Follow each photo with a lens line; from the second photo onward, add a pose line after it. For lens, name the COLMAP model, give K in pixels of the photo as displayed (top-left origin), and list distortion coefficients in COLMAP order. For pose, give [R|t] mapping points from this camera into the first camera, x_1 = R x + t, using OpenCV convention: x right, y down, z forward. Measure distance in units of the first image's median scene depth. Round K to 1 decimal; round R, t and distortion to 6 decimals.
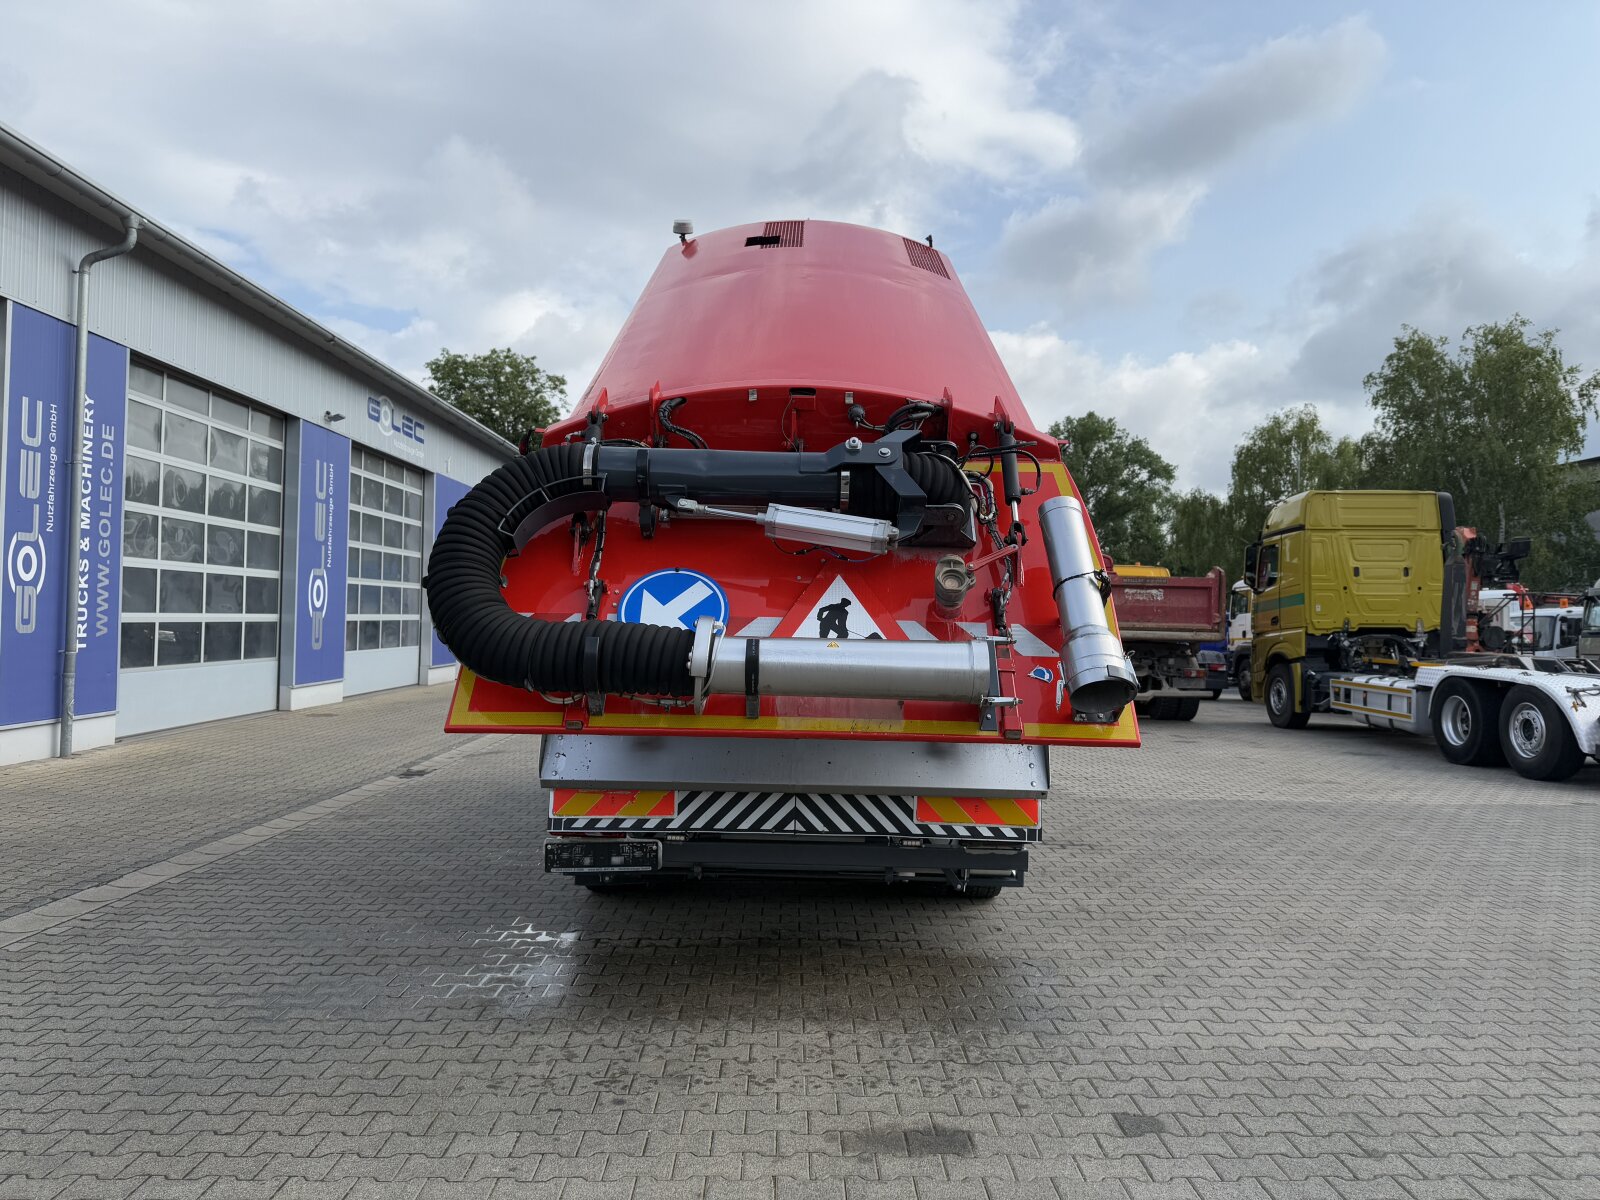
lens RADIAL K [[1134.4, 0, 794.7], [0, 1134.4, 594.1], [0, 0, 1]] dist [0.017725, -0.007502]
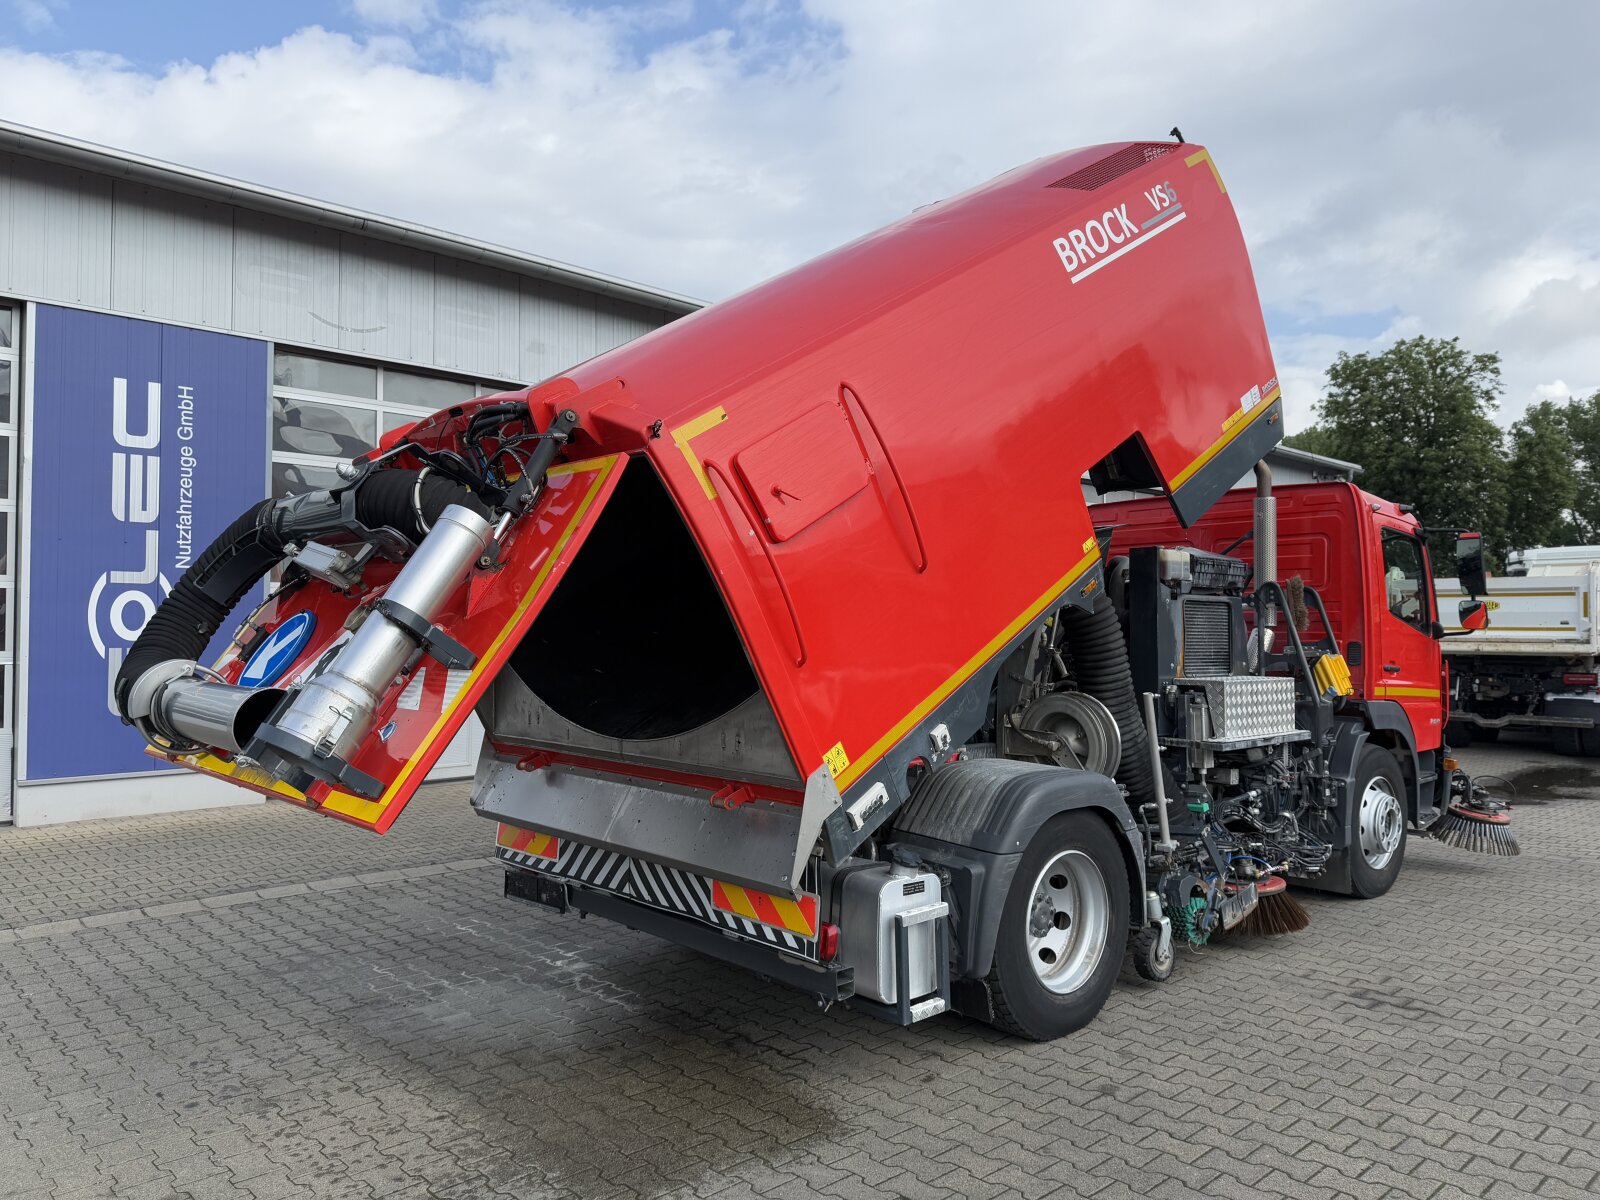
lens RADIAL K [[1119.4, 0, 793.6], [0, 1119.4, 607.1], [0, 0, 1]] dist [-0.003177, -0.005109]
pose [[0.679732, -0.029073, -0.732884, 0.222993], [0.027019, 0.999528, -0.014591, -0.008534], [0.732963, -0.009883, 0.680197, 0.149750]]
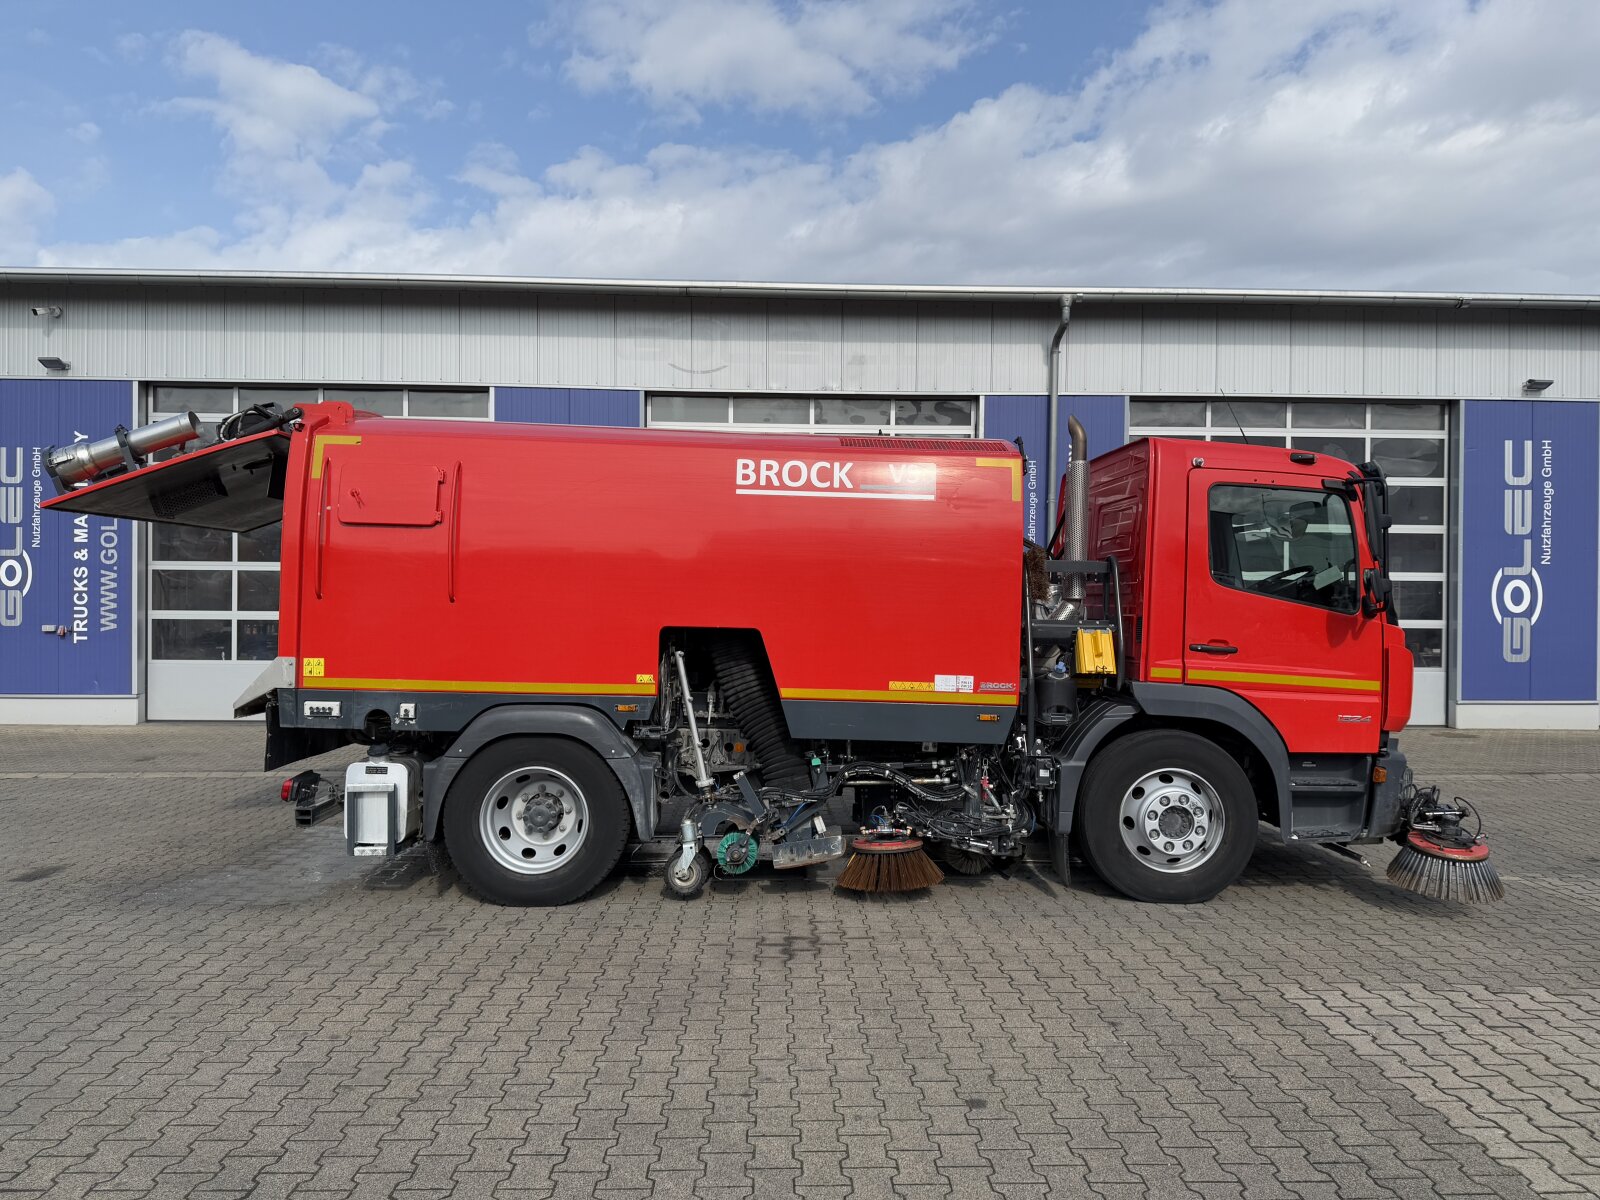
lens RADIAL K [[1095.0, 0, 808.2], [0, 1095.0, 604.6], [0, 0, 1]] dist [0.025665, -0.026860]
pose [[0.046148, -0.013258, -0.998847, 0.426372], [0.020377, 0.999716, -0.012328, 0.004111], [0.998727, -0.019784, 0.046405, 0.467195]]
